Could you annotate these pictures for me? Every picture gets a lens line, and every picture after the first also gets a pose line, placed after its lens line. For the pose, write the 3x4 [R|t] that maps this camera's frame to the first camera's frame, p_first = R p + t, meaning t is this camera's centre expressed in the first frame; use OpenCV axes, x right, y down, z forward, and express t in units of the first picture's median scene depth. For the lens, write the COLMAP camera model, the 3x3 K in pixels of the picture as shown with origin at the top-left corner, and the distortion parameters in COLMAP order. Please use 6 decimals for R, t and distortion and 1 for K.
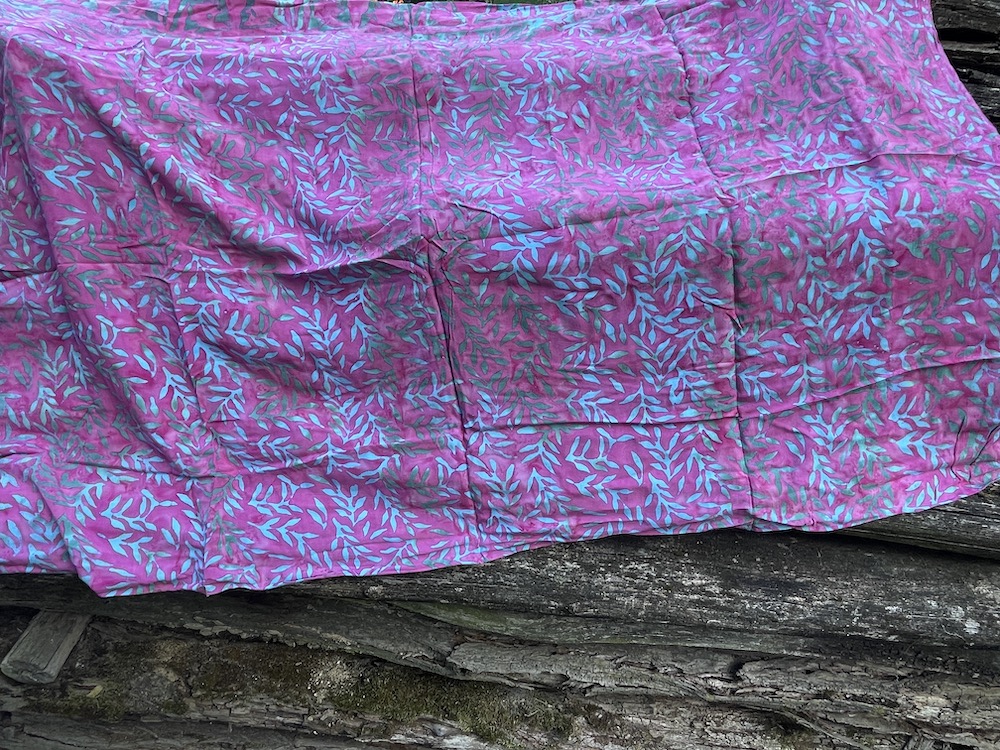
lens RADIAL K [[661.5, 0, 524.0], [0, 661.5, 371.4], [0, 0, 1]] dist [-0.001089, -0.004404]
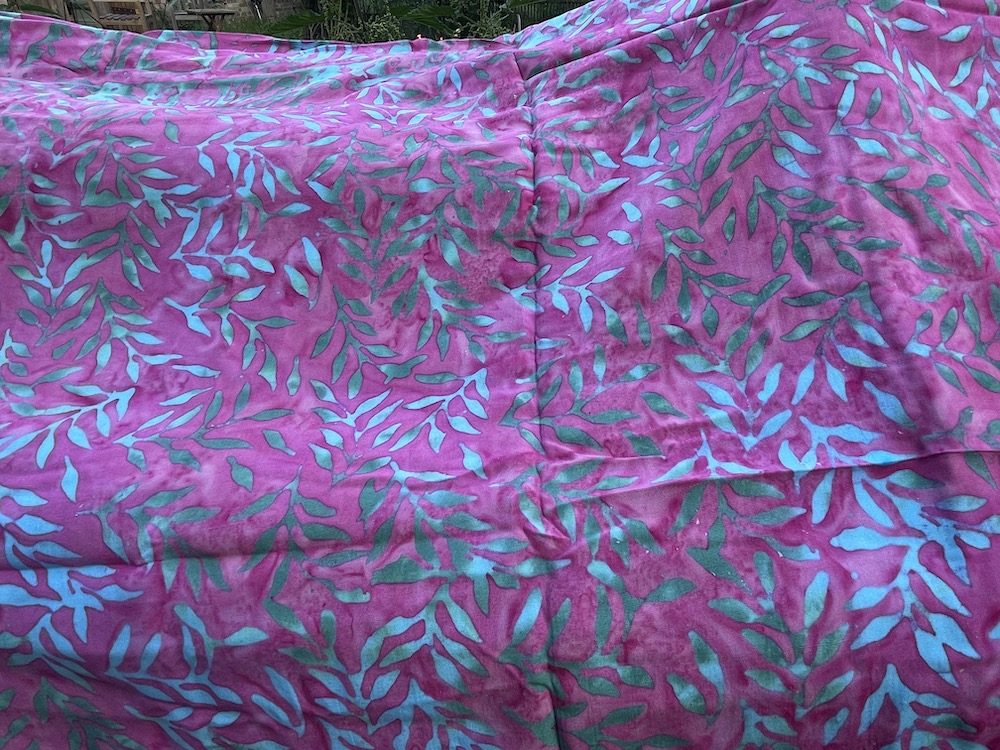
lens RADIAL K [[661.5, 0, 524.0], [0, 661.5, 371.4], [0, 0, 1]] dist [-0.001089, -0.004404]
pose [[0.996658, 0.068392, -0.044666, 0.281781], [-0.070710, 0.996111, -0.052558, -0.311798], [0.040898, 0.055541, 0.997618, 0.557789]]
